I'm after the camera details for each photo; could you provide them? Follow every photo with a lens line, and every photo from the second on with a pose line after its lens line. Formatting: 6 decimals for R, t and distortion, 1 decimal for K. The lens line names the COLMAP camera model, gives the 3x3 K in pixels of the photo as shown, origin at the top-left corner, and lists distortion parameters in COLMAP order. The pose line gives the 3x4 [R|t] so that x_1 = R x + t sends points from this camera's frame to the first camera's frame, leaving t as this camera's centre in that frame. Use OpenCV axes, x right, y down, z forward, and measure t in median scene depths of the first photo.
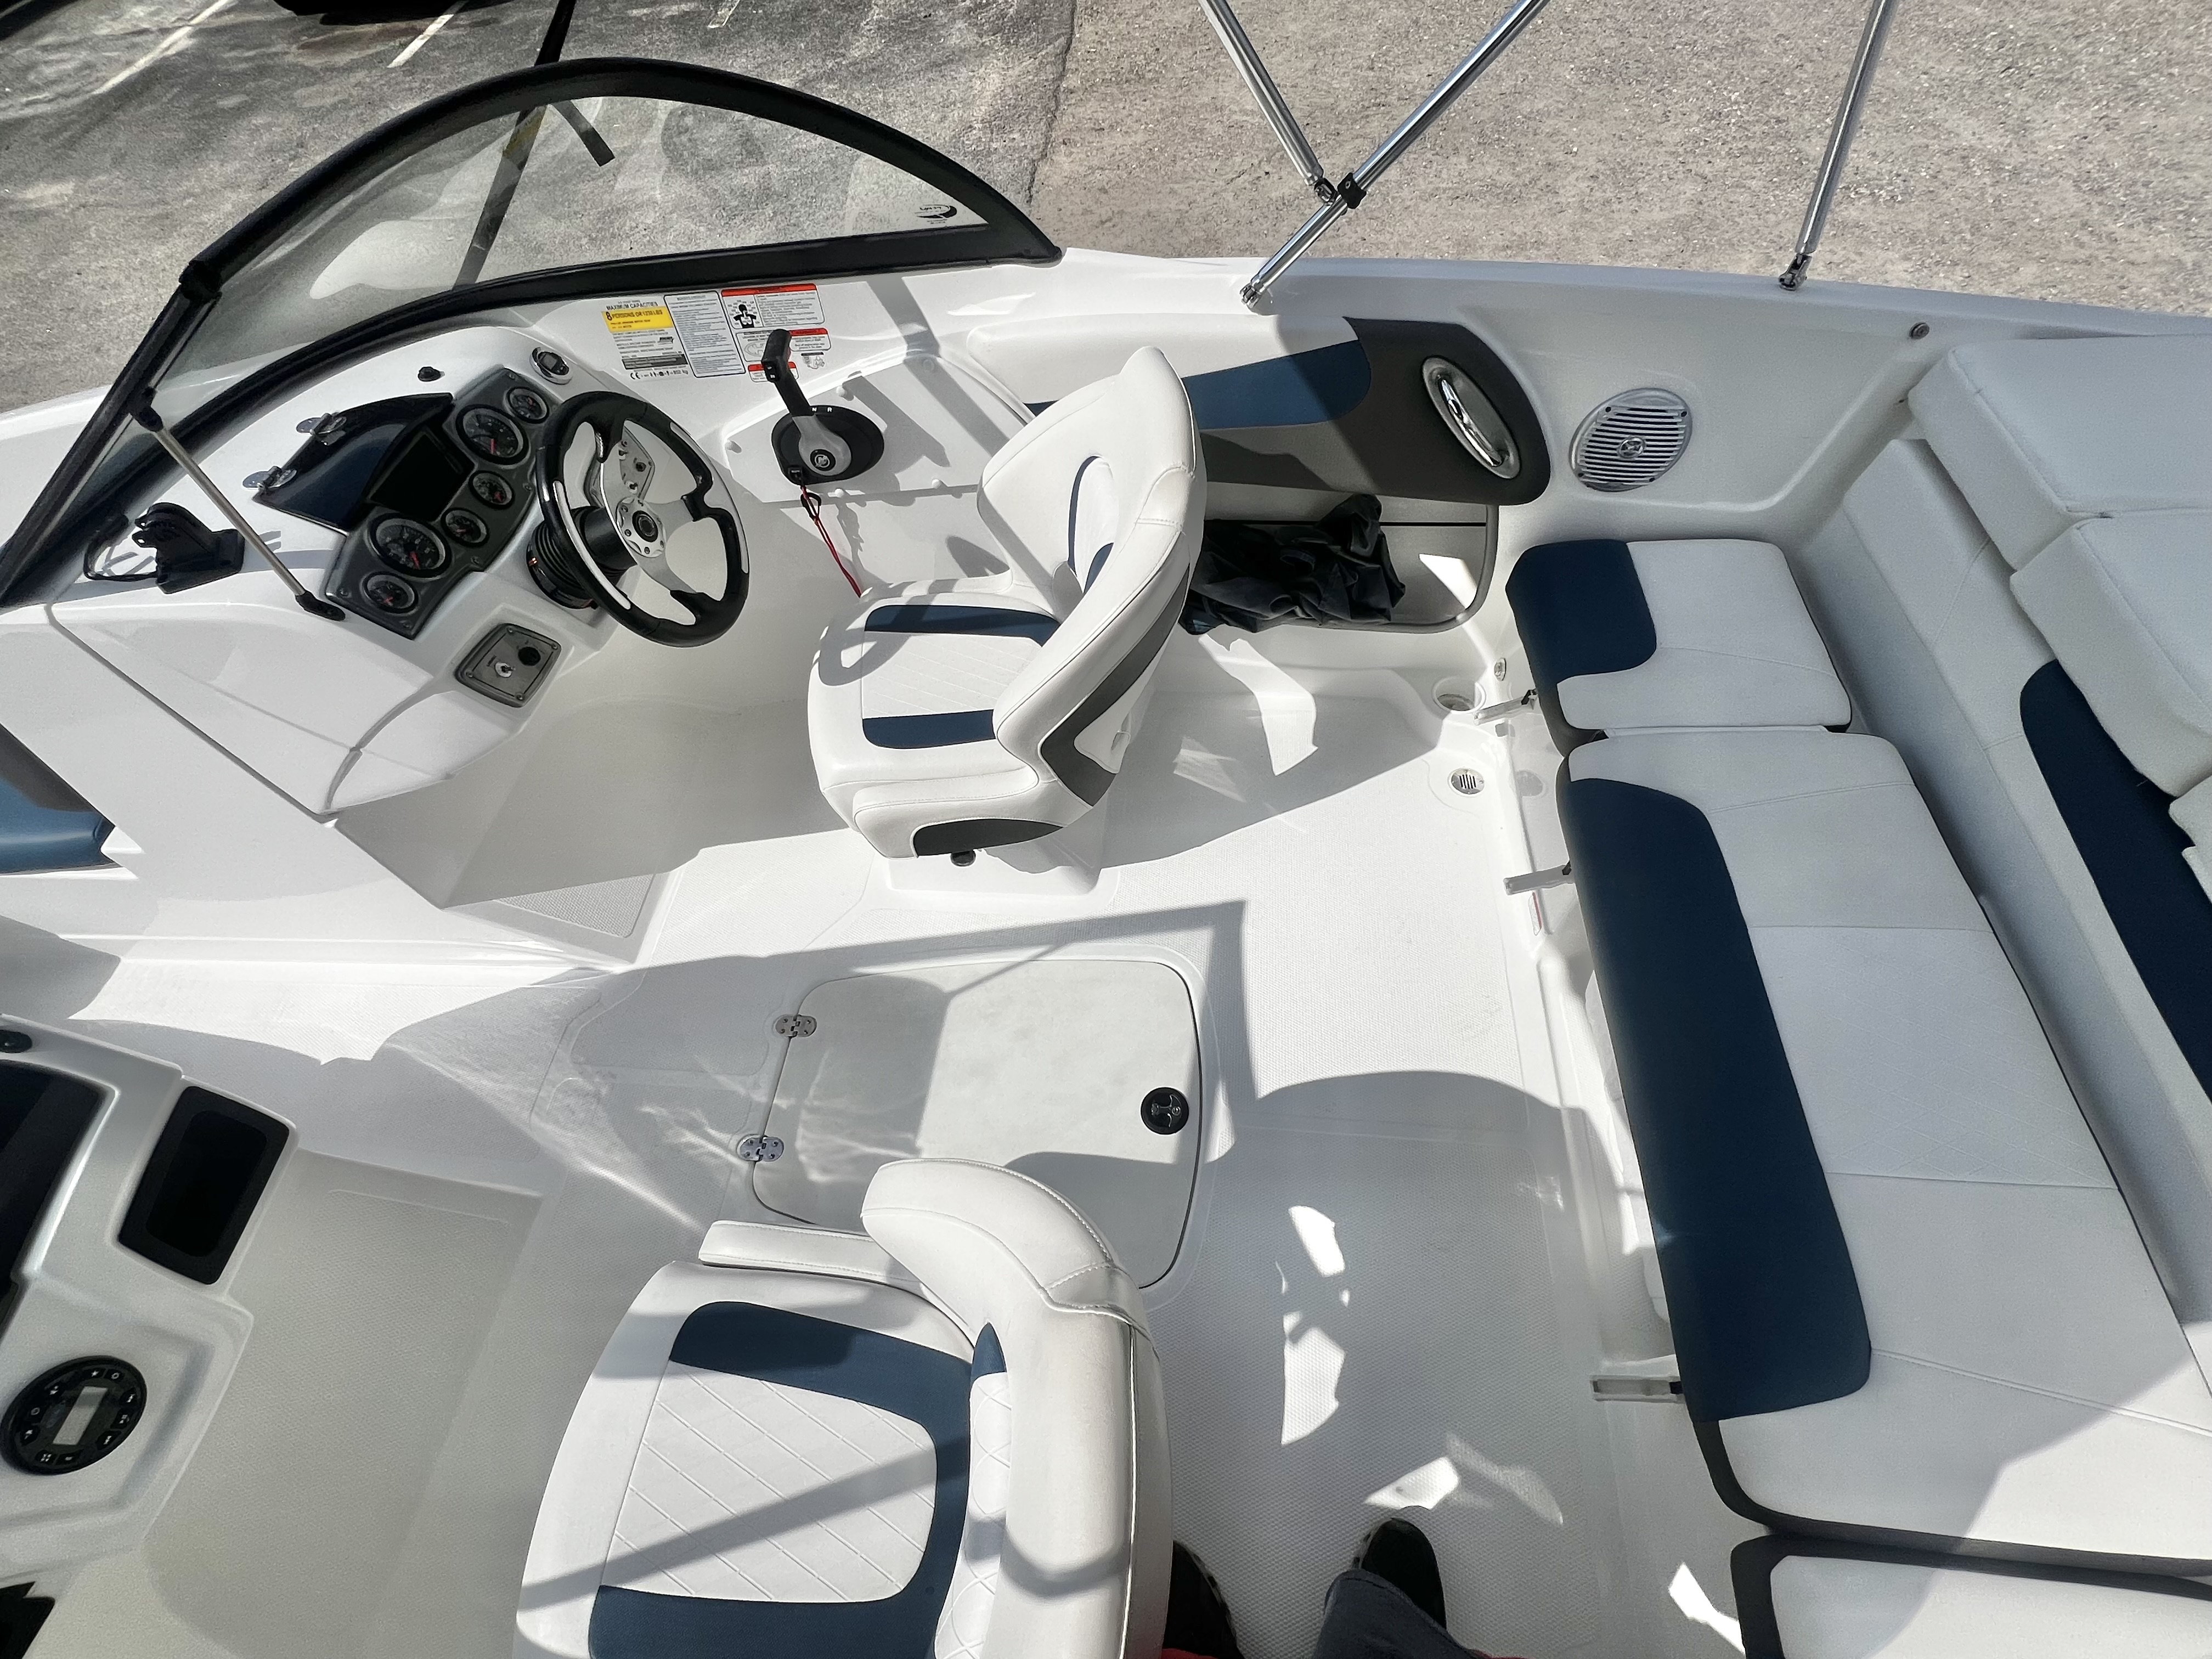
lens RADIAL K [[983.5, 0, 1099.4], [0, 983.5, 833.4], [0, 0, 1]] dist [-0.002065, 0.000292]
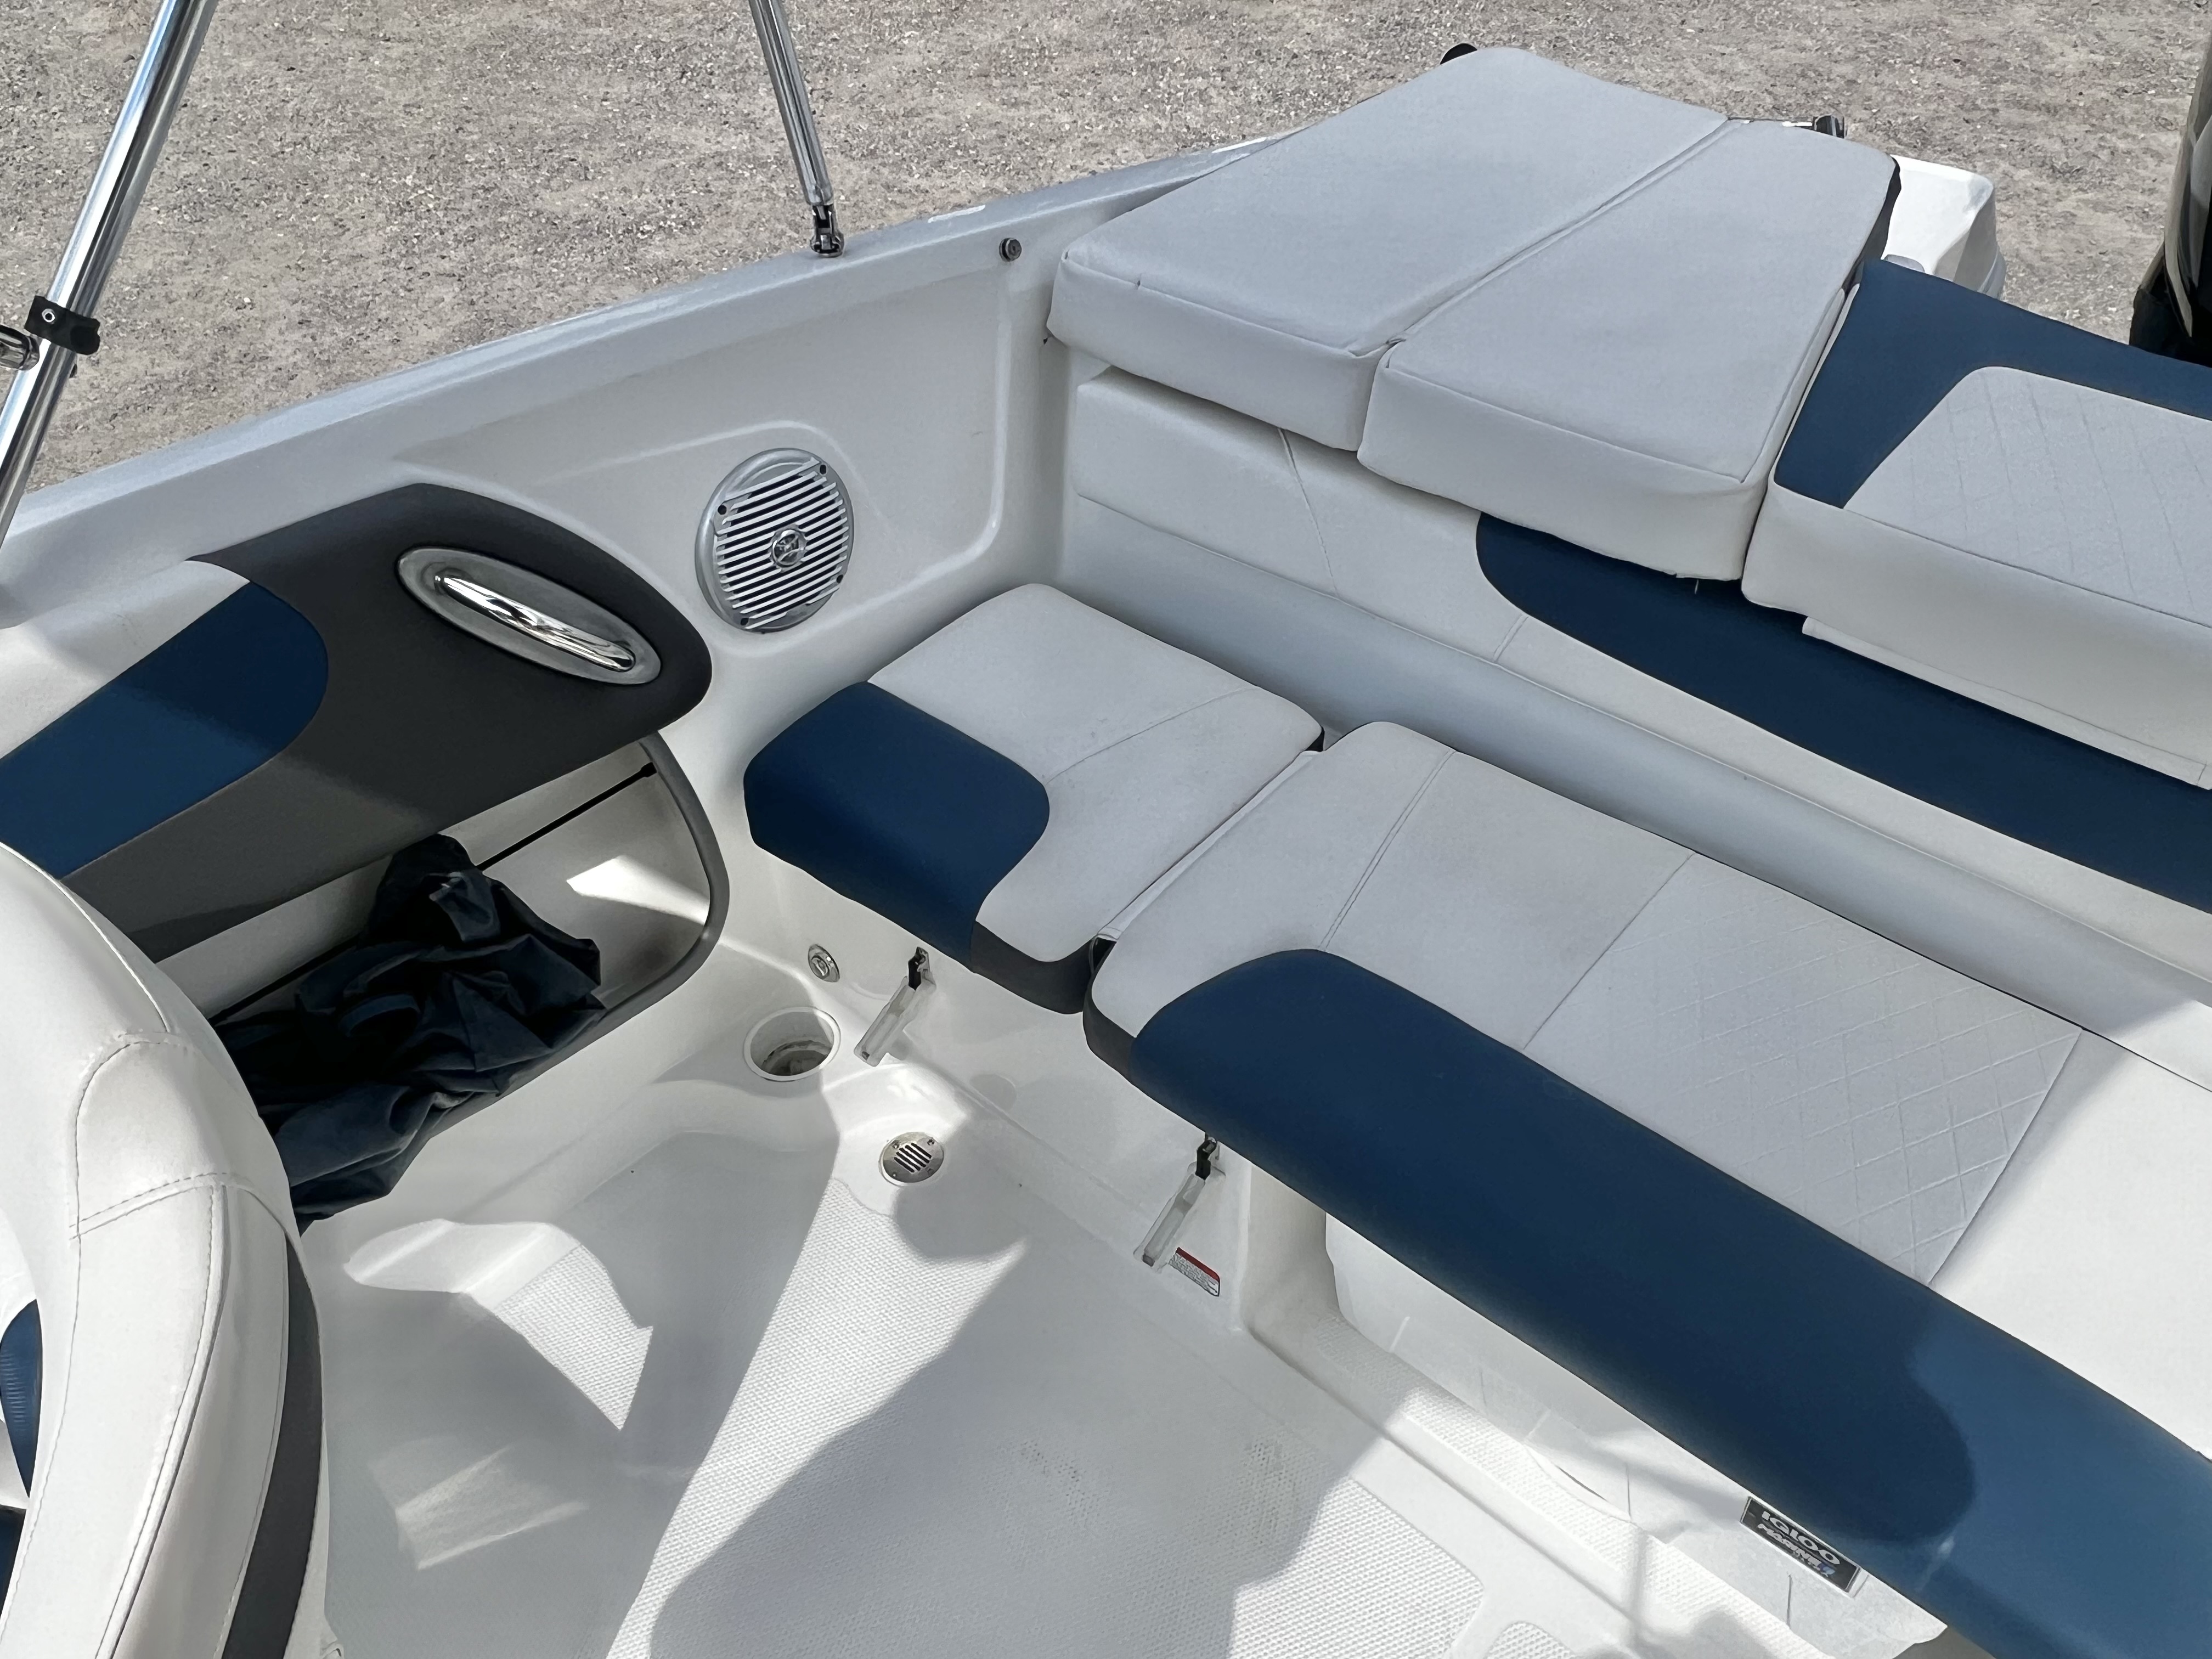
lens RADIAL K [[1610.9, 0, 1089.8], [0, 1610.9, 852.1], [0, 0, 1]] dist [-0.000313, -0.002498]
pose [[0.606650, -0.494425, 0.622511, -0.035476], [0.649640, 0.759660, -0.029732, -0.107967], [-0.458196, 0.422445, 0.782046, 0.241029]]
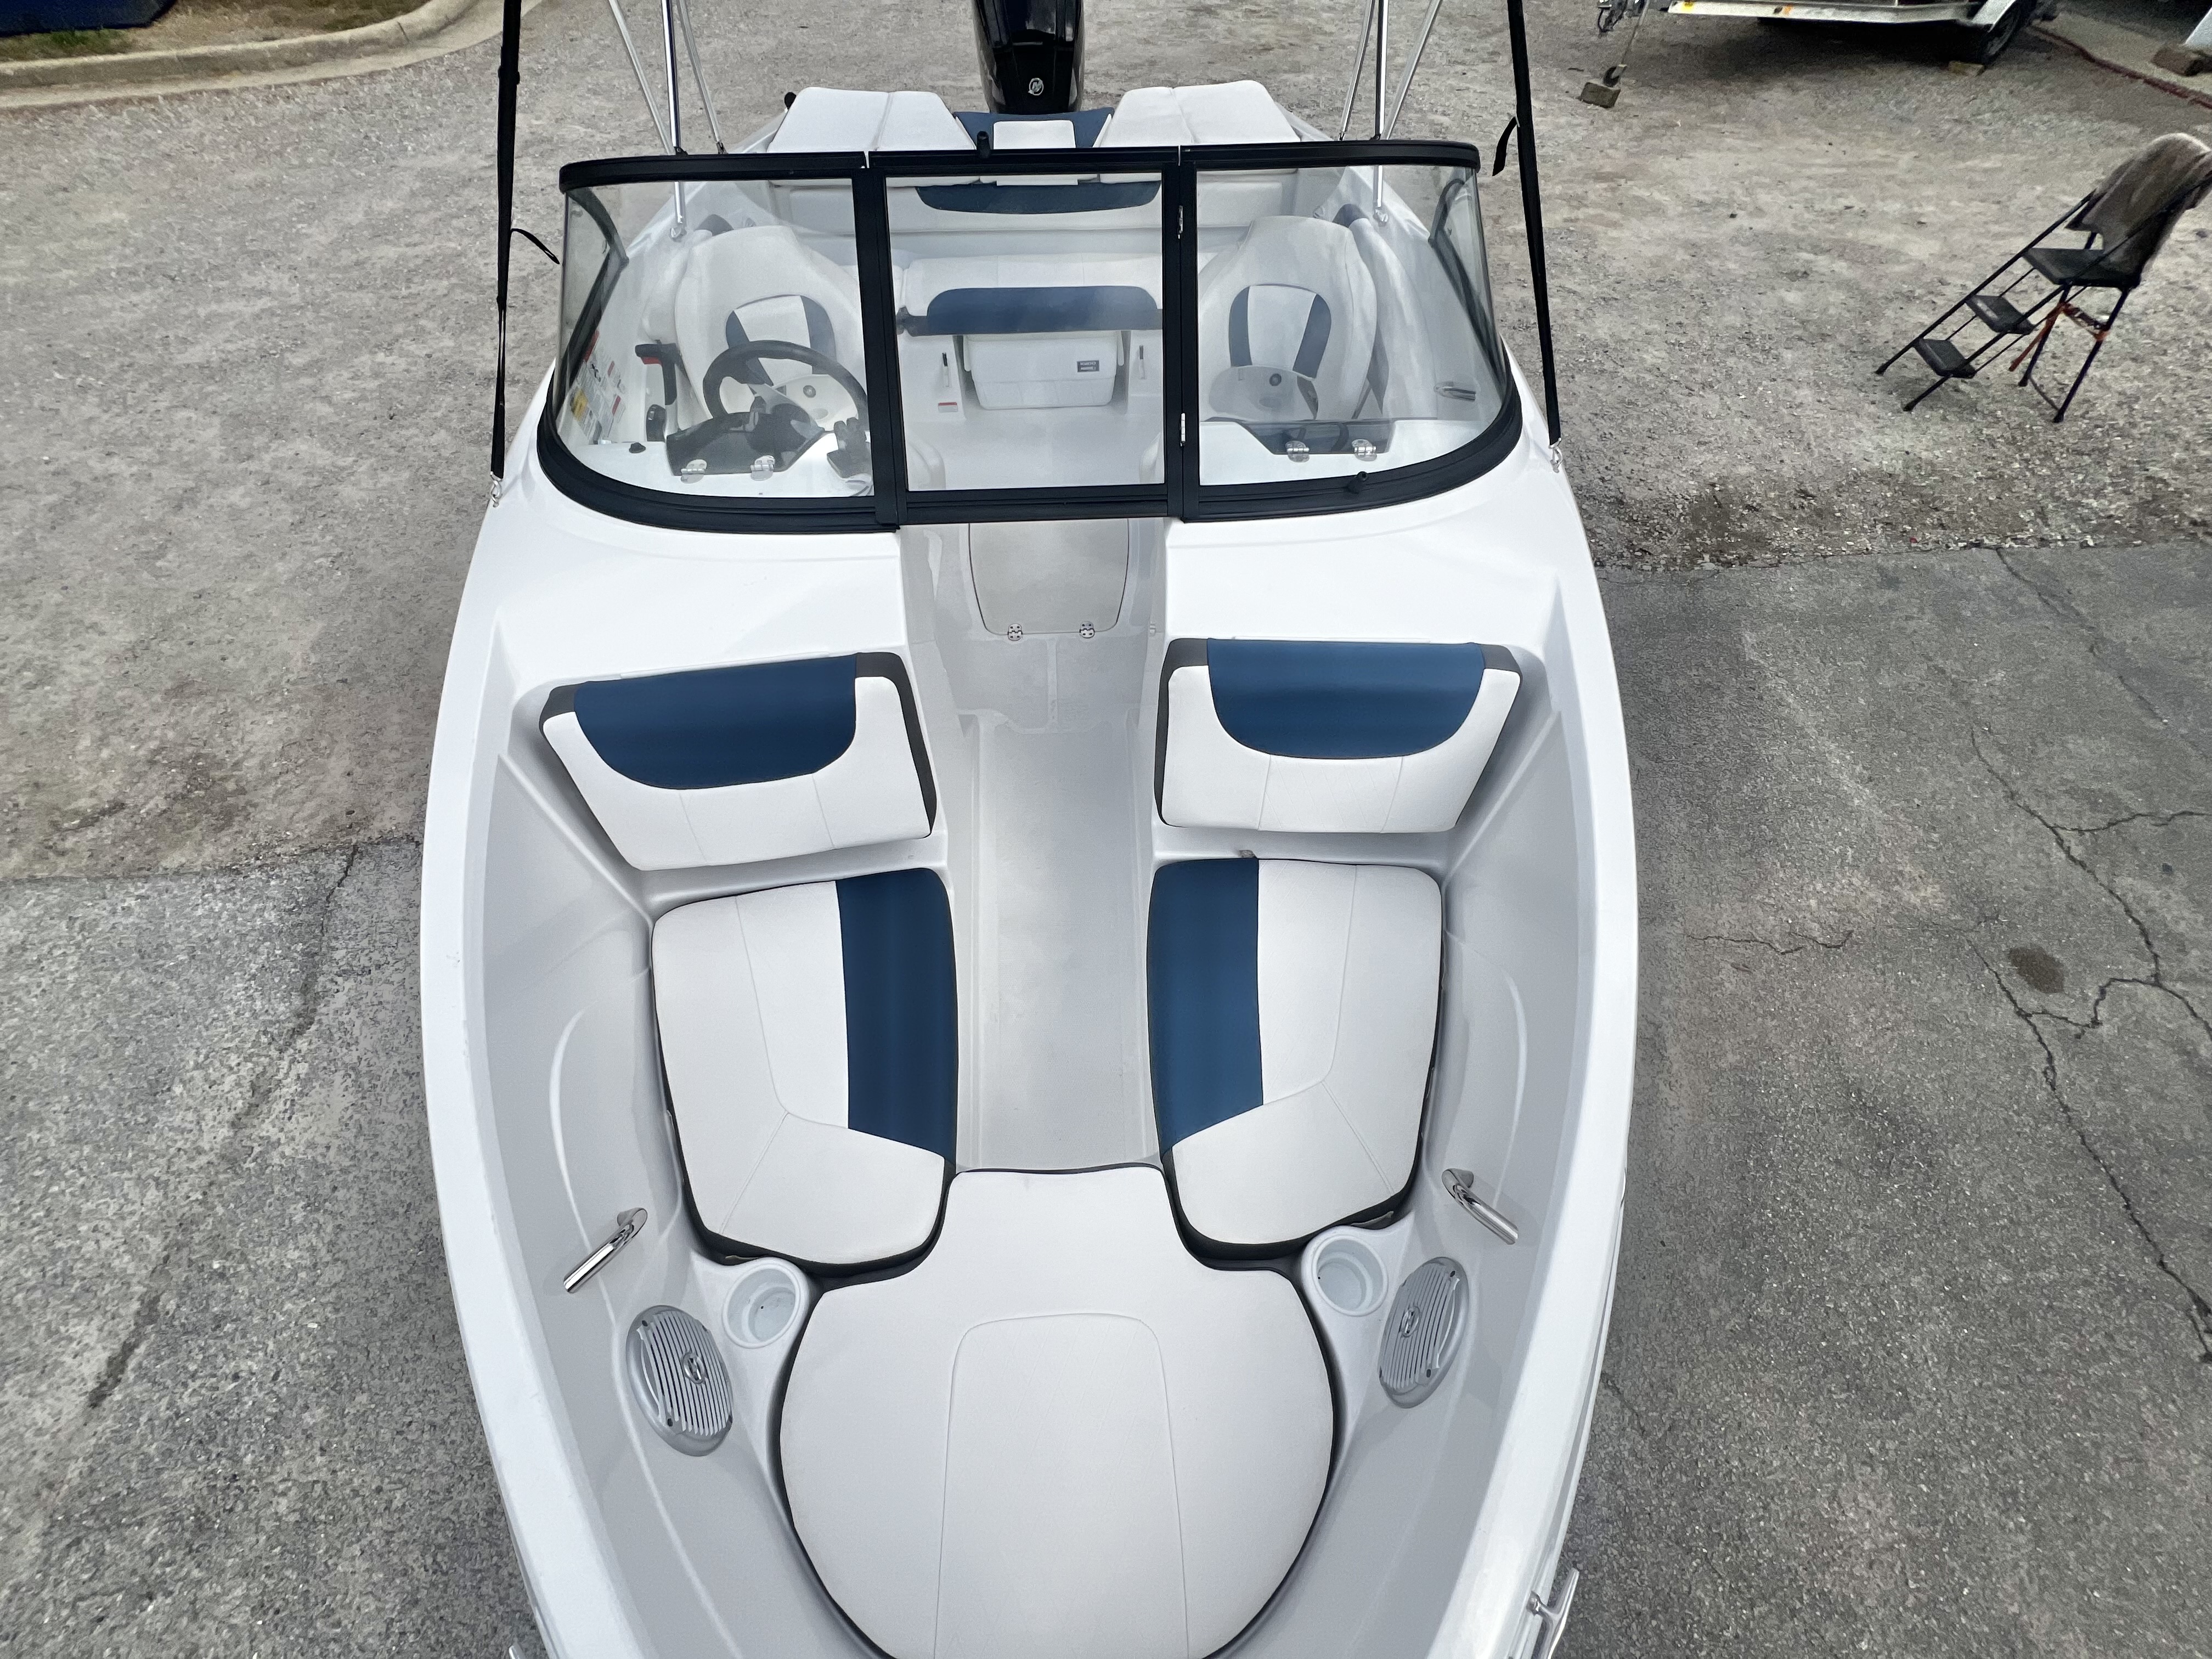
lens RADIAL K [[877.5, 0, 1101.3], [0, 877.5, 828.6], [0, 0, 1]] dist [0.000619, -0.000991]
pose [[-0.139784, -0.735056, 0.663440, -1.705090], [0.822640, 0.286706, 0.490982, -0.351634], [-0.551111, 0.614404, 0.564610, 0.292941]]
